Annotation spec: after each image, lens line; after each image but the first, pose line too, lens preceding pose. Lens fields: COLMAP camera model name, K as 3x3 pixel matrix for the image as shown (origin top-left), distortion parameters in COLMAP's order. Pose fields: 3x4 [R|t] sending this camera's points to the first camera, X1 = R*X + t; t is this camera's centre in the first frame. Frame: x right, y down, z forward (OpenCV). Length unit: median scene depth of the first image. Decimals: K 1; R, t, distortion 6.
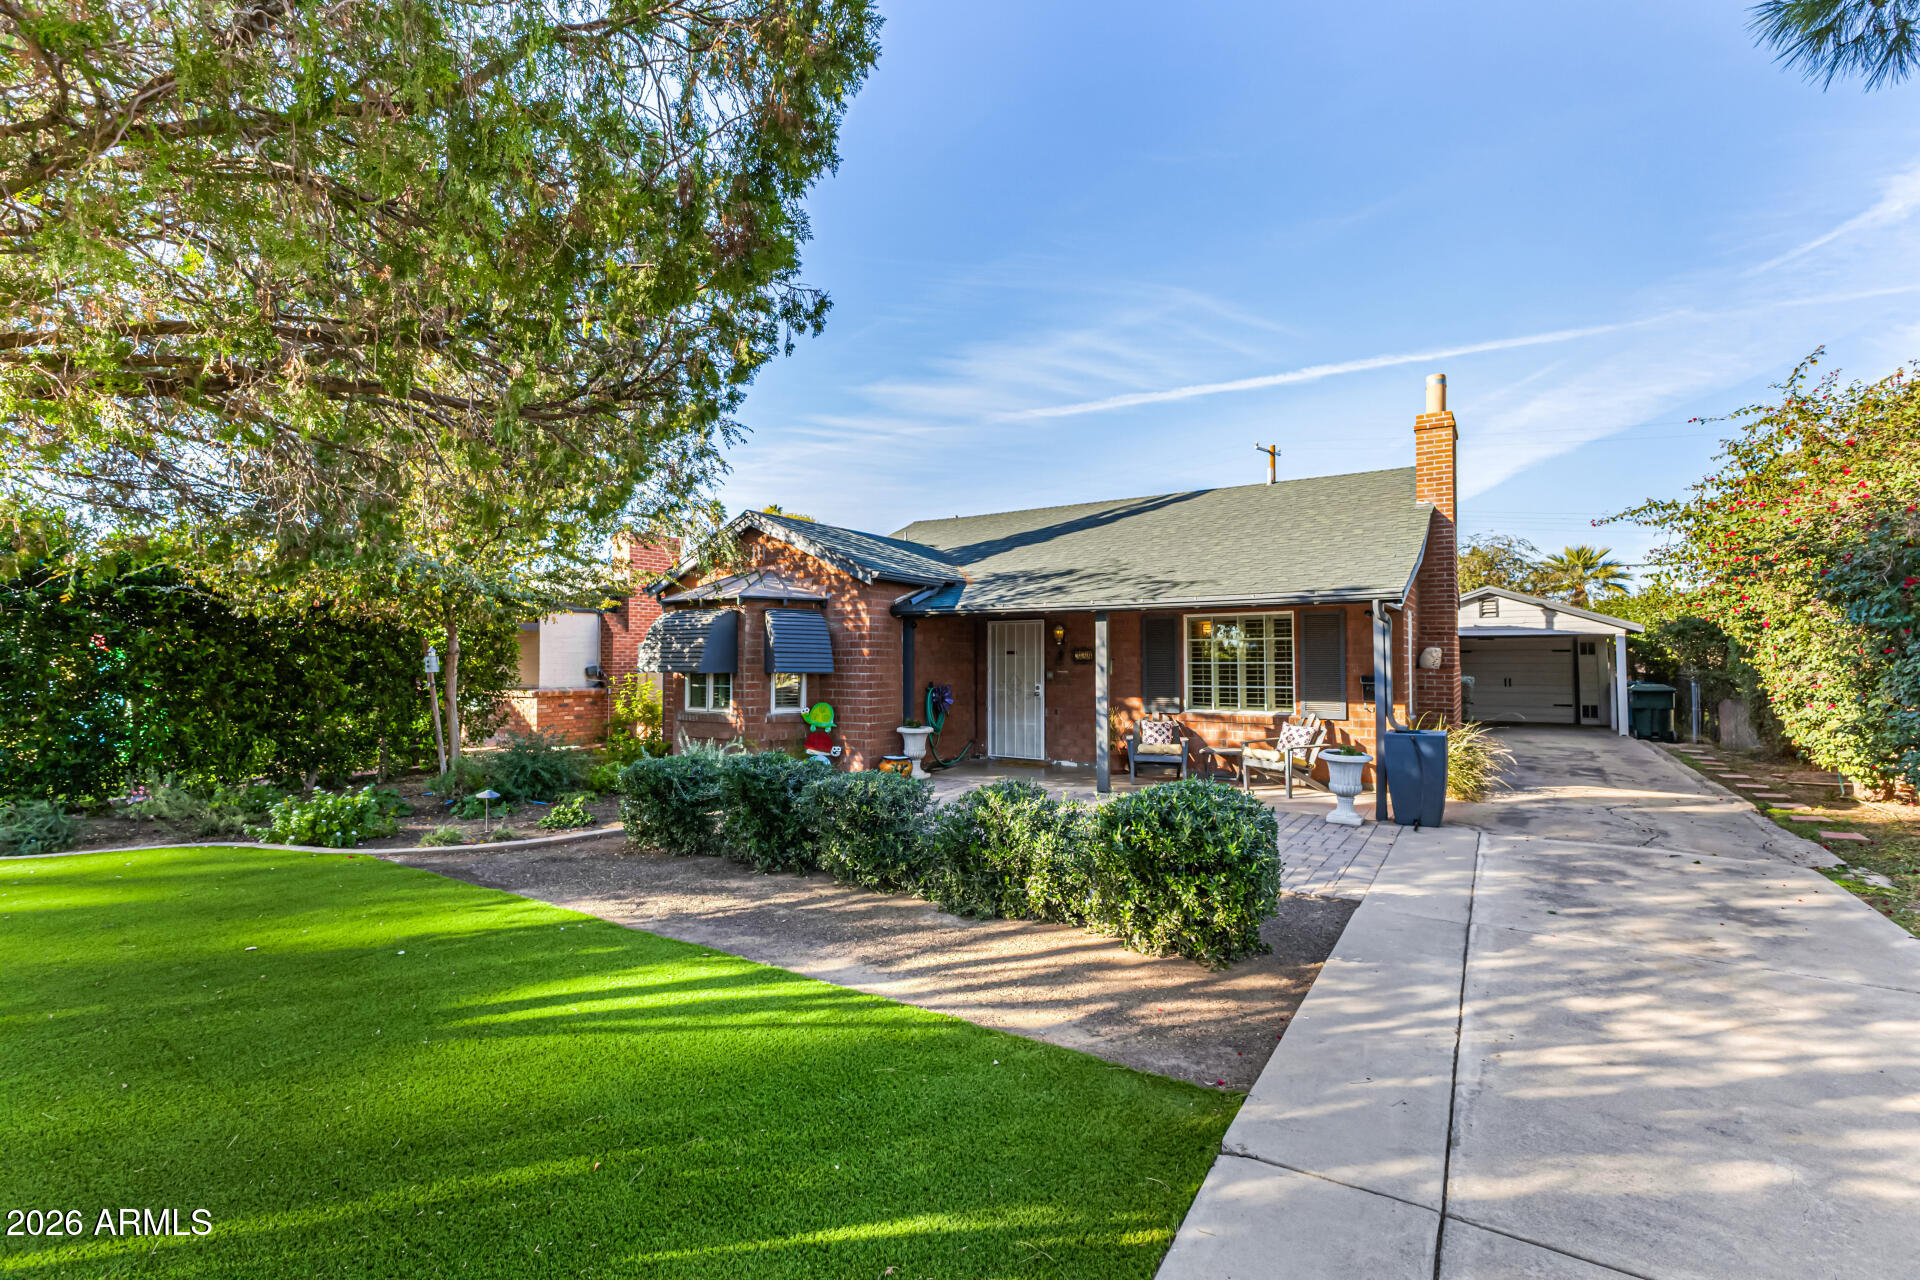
lens RADIAL K [[838.9, 0, 960.0], [0, 838.9, 640.0], [0, 0, 1]] dist [0.000429, -0.000289]
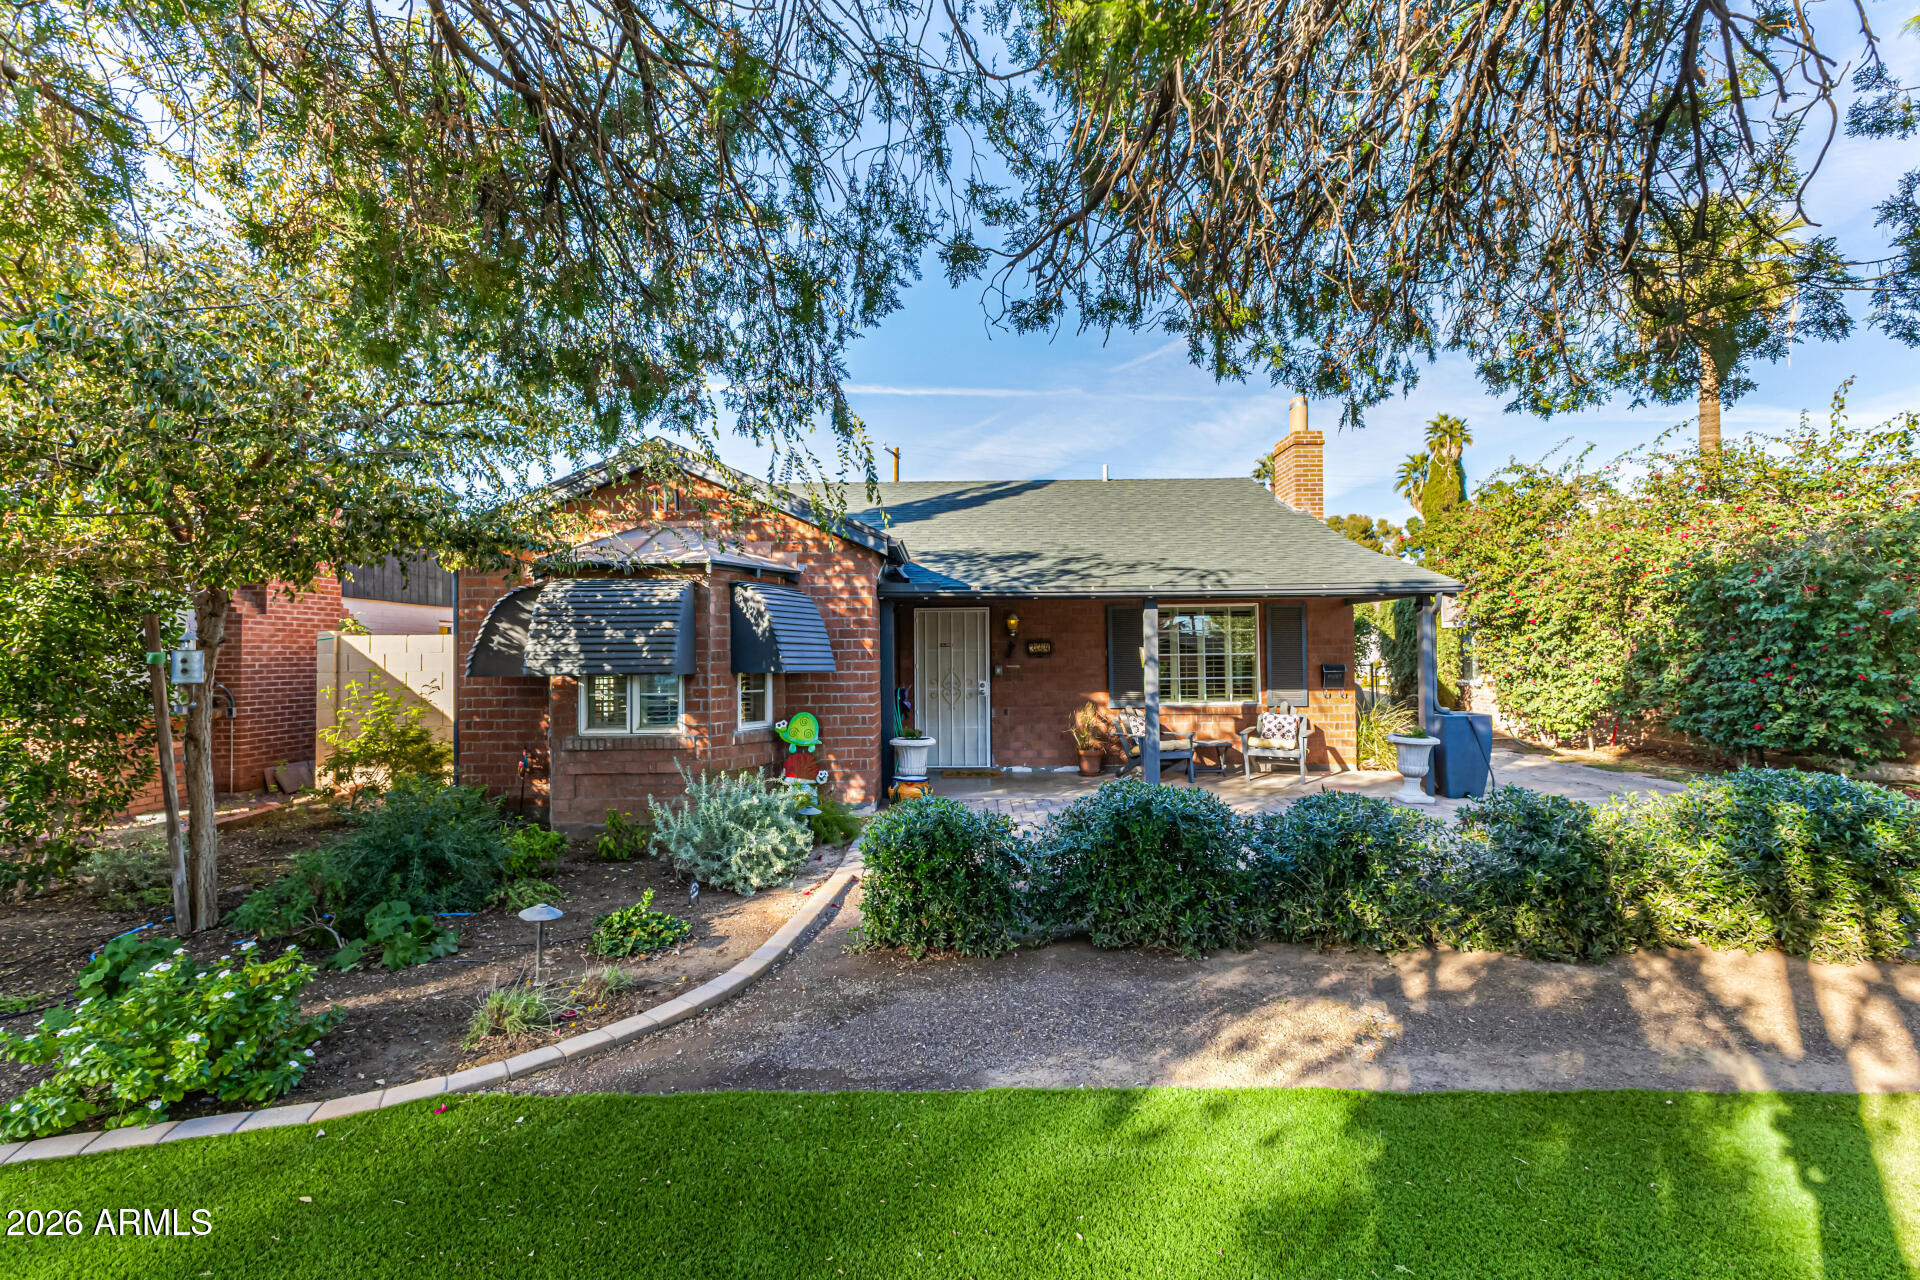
lens RADIAL K [[838.9, 0, 960.0], [0, 838.9, 640.0], [0, 0, 1]] dist [0.000429, -0.000289]
pose [[0.842145, 0.002391, 0.539246, -0.448951], [-0.003196, 0.999995, 0.000557, 0.010795], [-0.539241, -0.002192, 0.842148, 0.311632]]
